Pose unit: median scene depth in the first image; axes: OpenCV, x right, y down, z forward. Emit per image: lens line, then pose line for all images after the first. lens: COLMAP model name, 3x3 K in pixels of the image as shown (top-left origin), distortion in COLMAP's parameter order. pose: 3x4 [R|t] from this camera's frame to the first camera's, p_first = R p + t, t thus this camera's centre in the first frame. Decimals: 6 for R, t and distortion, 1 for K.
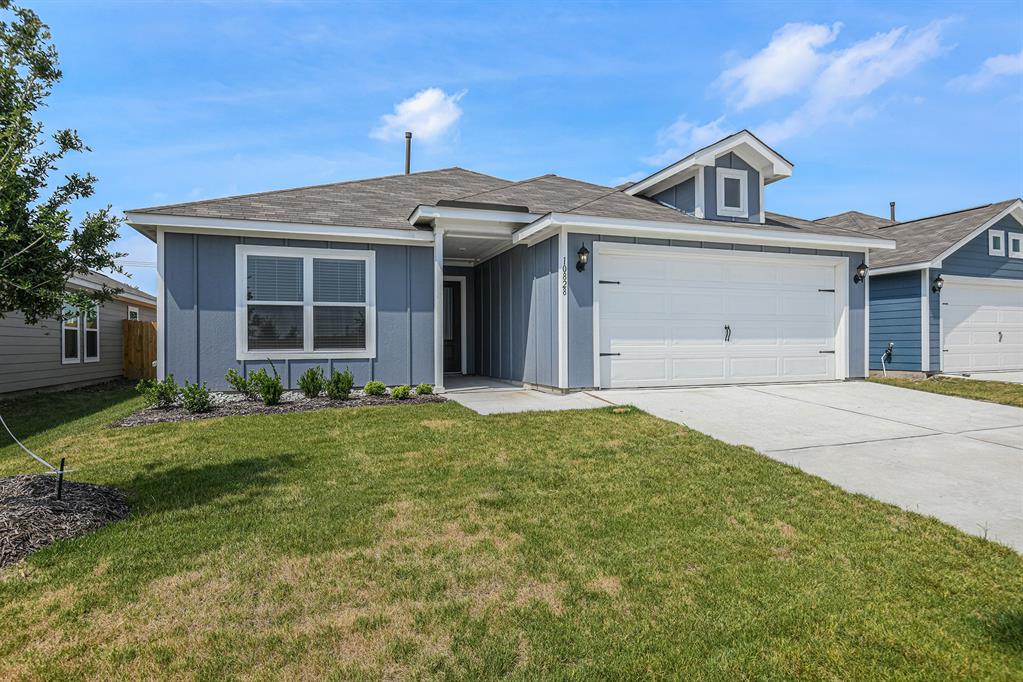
lens RADIAL K [[503.9, 0, 511.1], [0, 503.9, 349.8], [0, 0, 1]] dist [-0.000976, -0.000199]
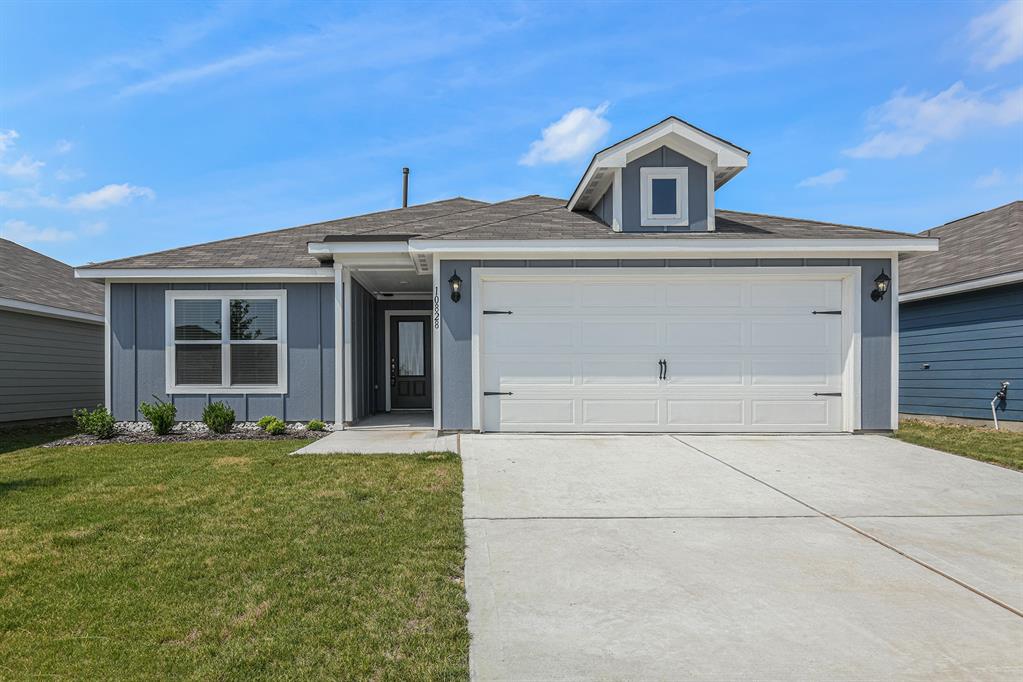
lens RADIAL K [[516.9, 0, 462.6], [0, 516.9, 385.9], [0, 0, 1]] dist [-0.001203, -0.000160]
pose [[0.948091, 0.010372, -0.317829, 0.411783], [-0.009237, 0.999944, 0.005076, -0.008053], [0.317864, -0.001876, 0.948134, 0.110565]]
